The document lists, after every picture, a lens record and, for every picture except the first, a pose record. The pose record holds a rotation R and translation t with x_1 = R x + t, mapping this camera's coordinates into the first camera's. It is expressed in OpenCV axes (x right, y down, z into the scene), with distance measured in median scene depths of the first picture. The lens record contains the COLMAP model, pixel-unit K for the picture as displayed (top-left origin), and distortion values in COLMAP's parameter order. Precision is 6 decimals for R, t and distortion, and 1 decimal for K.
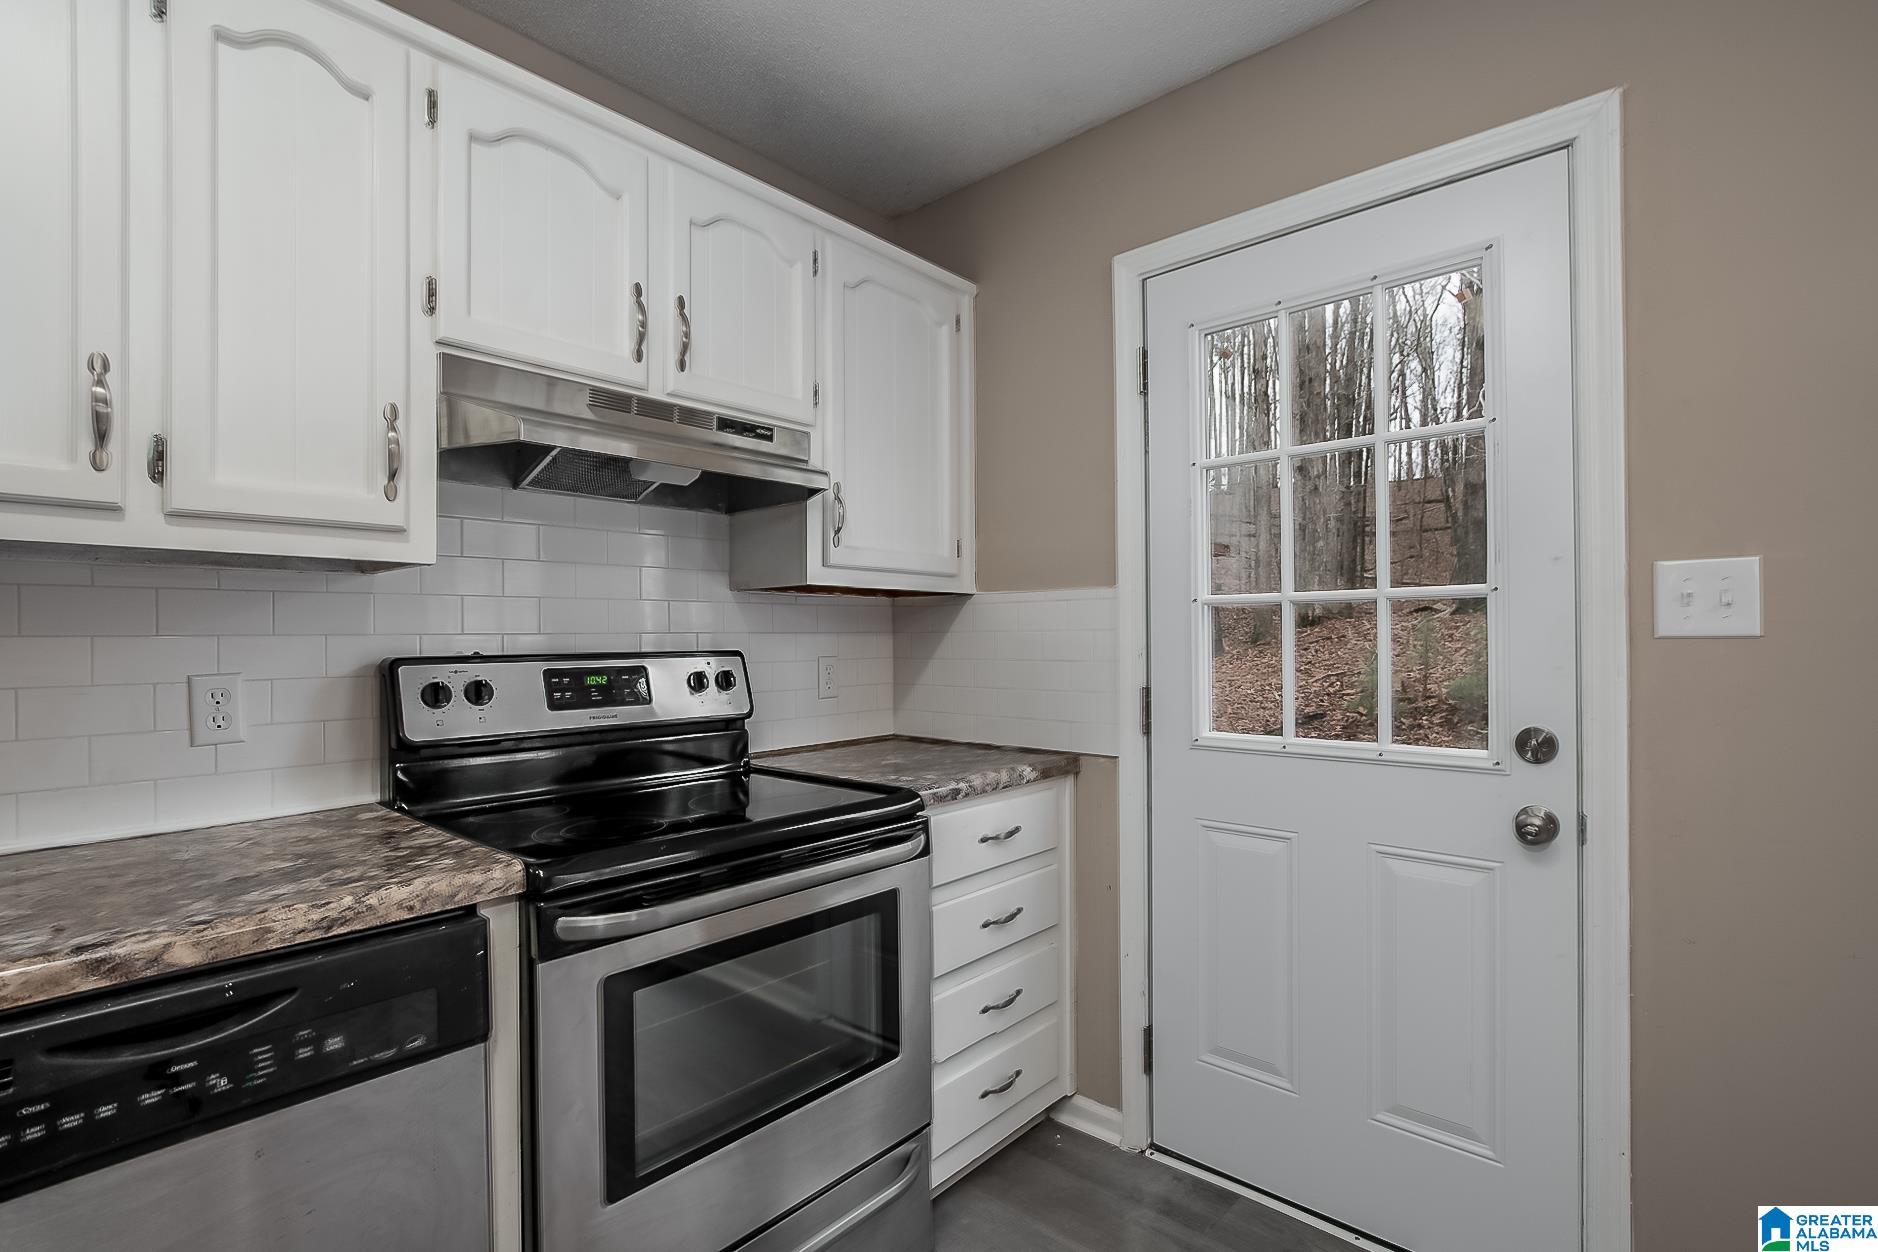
lens RADIAL K [[869.9, 0, 937.4], [0, 869.9, 619.8], [0, 0, 1]] dist [-0.024320, 0.004298]
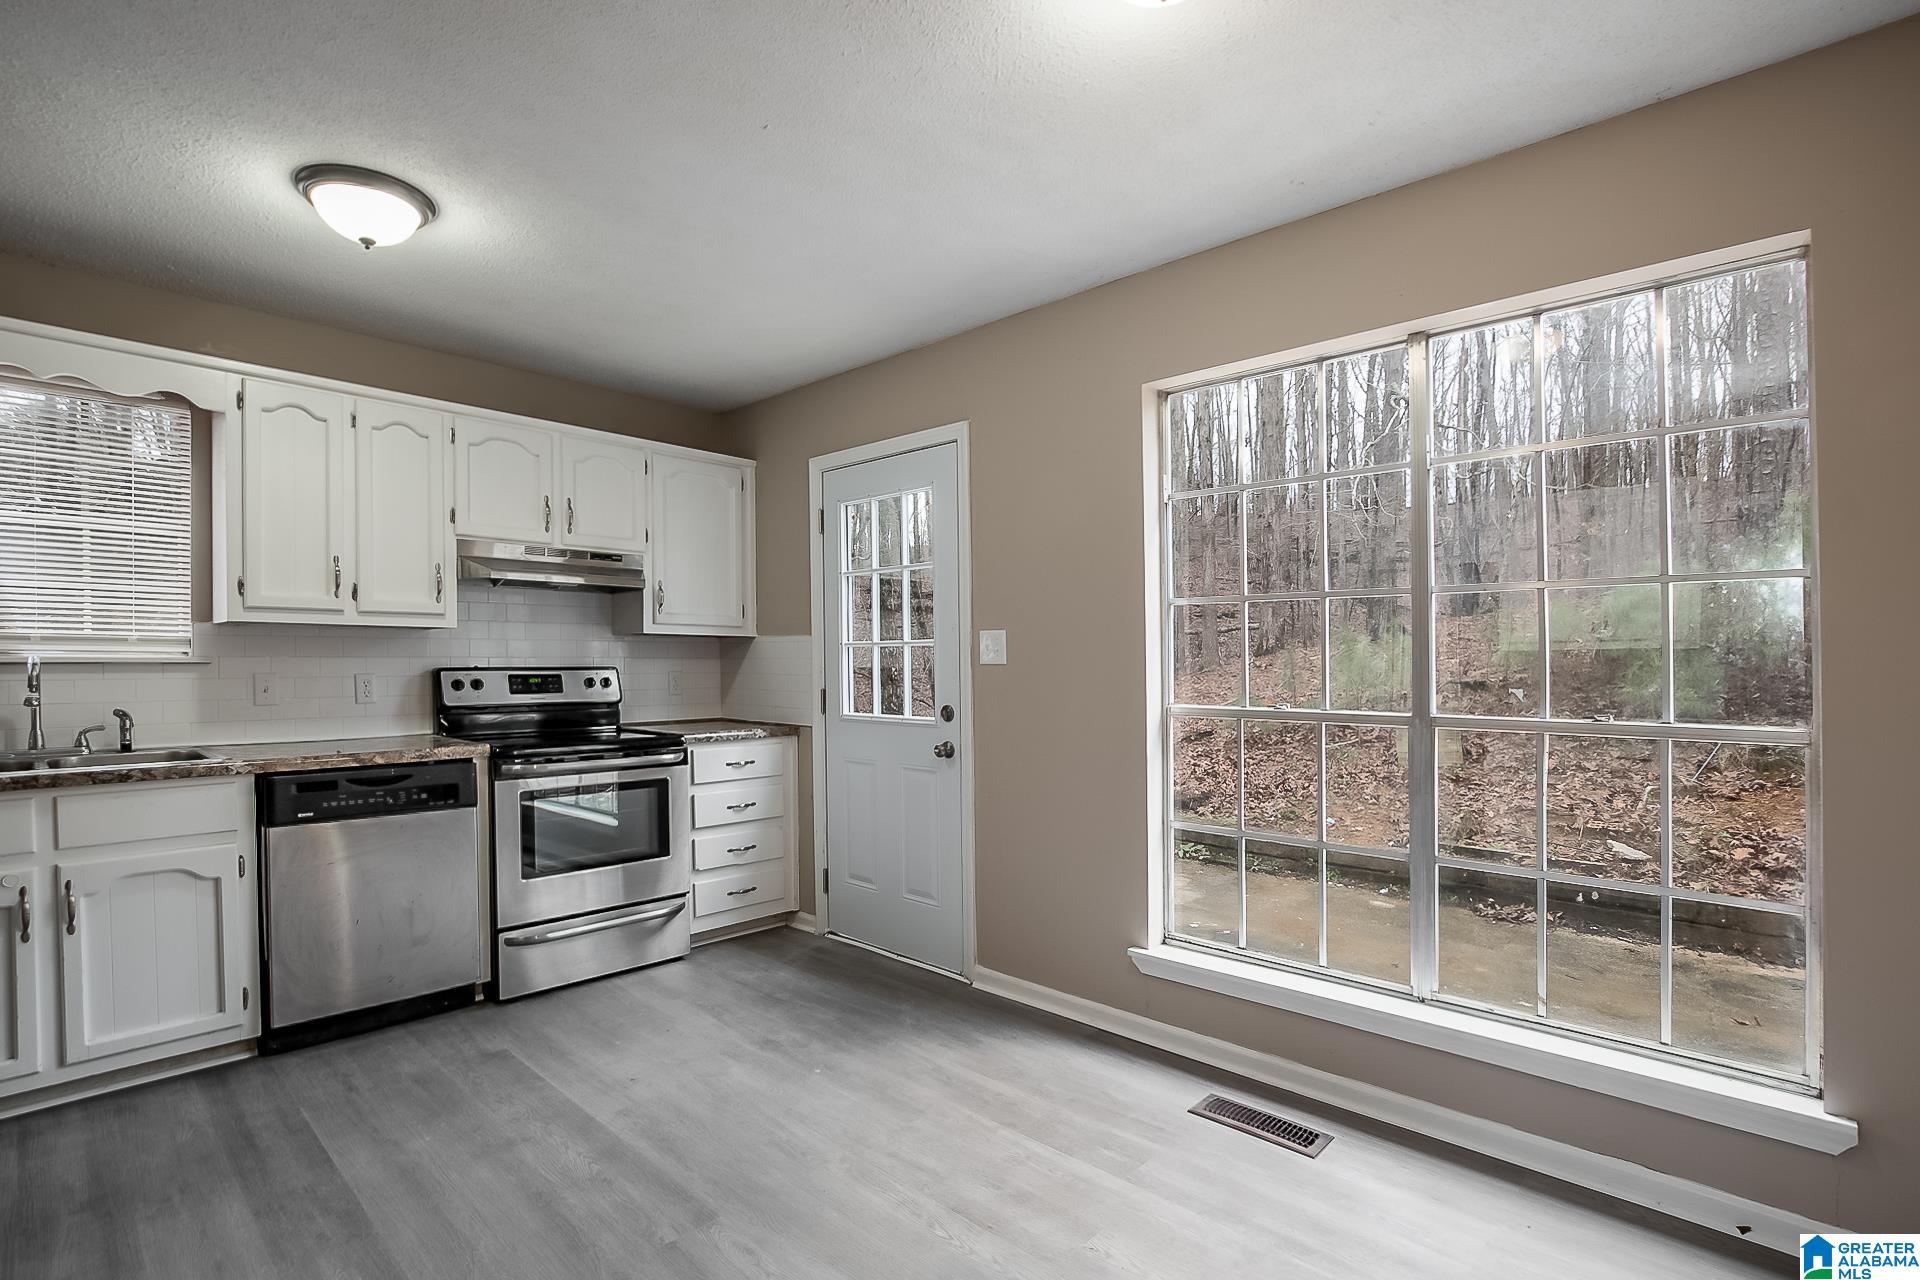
lens RADIAL K [[889.4, 0, 928.1], [0, 889.4, 676.3], [0, 0, 1]] dist [-0.024320, 0.004298]
pose [[0.999174, 0.011839, -0.038861, 0.654062], [-0.010374, 0.999236, 0.037679, -0.030237], [0.039278, -0.037245, 0.998534, -1.114494]]
